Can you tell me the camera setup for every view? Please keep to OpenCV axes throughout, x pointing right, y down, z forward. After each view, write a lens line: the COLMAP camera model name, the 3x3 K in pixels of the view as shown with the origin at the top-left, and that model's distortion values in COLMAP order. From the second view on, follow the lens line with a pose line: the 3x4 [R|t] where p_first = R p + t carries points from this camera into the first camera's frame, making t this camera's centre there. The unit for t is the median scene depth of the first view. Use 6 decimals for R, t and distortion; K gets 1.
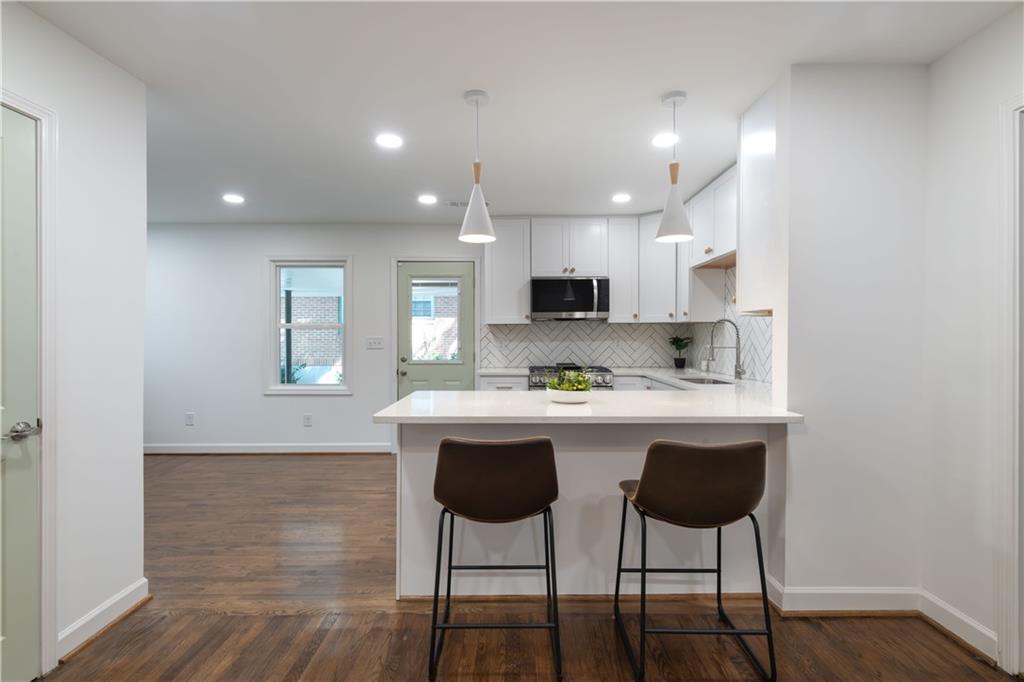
lens RADIAL K [[481.2, 0, 506.6], [0, 481.2, 333.7], [0, 0, 1]] dist [0.004274, -0.000481]
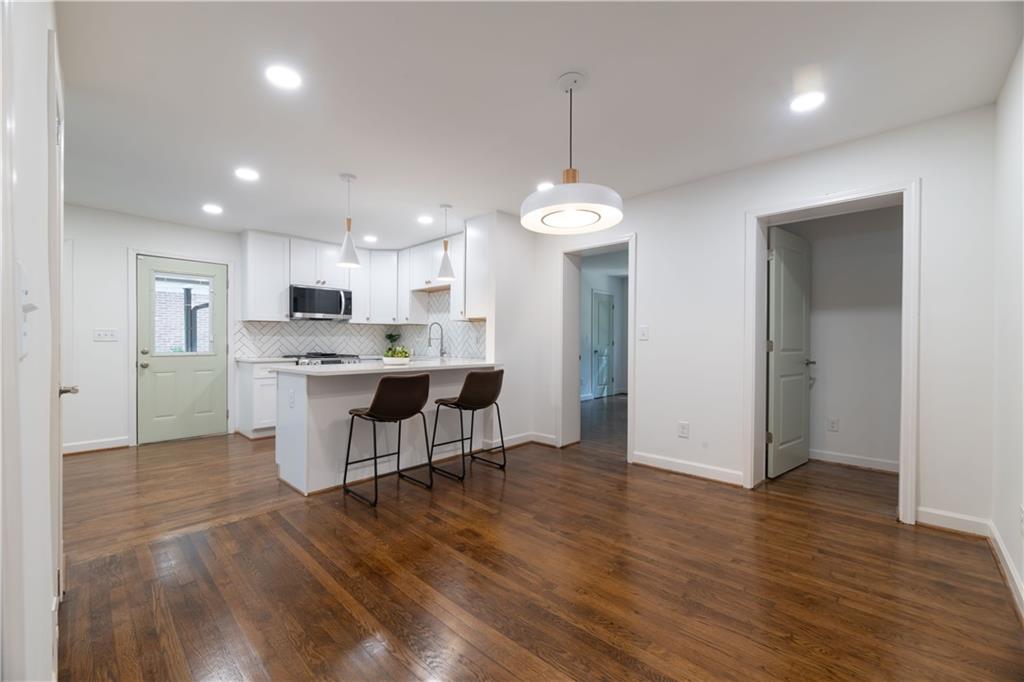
lens RADIAL K [[408.9, 0, 516.4], [0, 408.9, 342.8], [0, 0, 1]] dist [-0.000519, -0.000192]
pose [[0.681175, 0.000509, 0.732120, -0.331304], [-0.008636, 0.999936, 0.007340, 0.022702], [-0.732070, -0.011323, 0.681136, -0.169407]]
